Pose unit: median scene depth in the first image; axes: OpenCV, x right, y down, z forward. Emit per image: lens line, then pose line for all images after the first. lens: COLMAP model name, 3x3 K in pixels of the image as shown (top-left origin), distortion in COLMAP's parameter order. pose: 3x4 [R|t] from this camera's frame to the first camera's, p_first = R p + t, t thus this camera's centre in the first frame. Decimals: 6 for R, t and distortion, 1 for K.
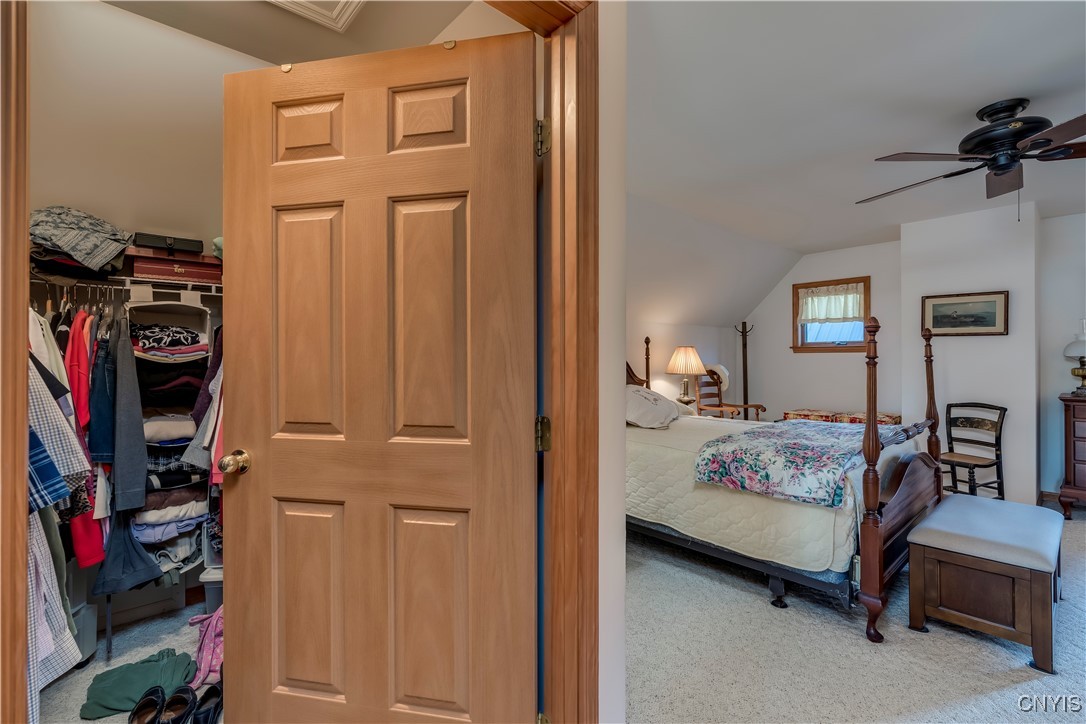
lens RADIAL K [[494.8, 0, 543.0], [0, 494.8, 362.0], [0, 0, 1]] dist [0.001019, 0.000480]
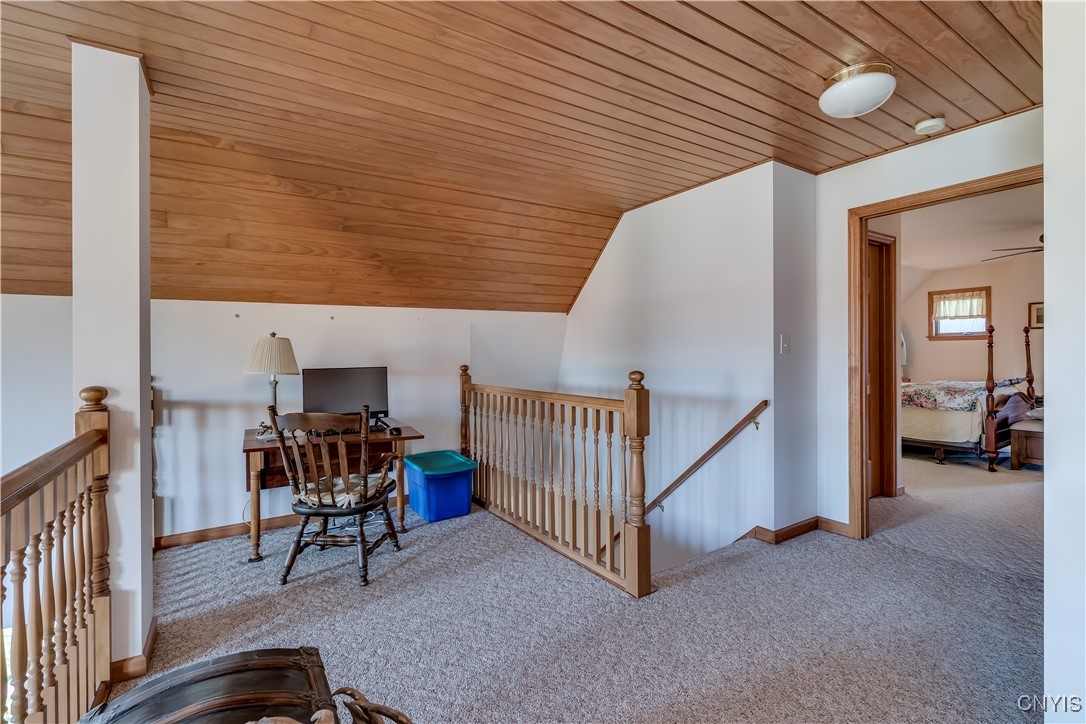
lens RADIAL K [[494.8, 0, 543.0], [0, 494.8, 362.0], [0, 0, 1]] dist [0.001019, 0.000480]
pose [[0.988179, -0.011972, -0.152839, -0.814150], [0.014241, 0.999804, 0.013754, 0.013109], [0.152644, -0.015768, 0.988155, -1.247353]]
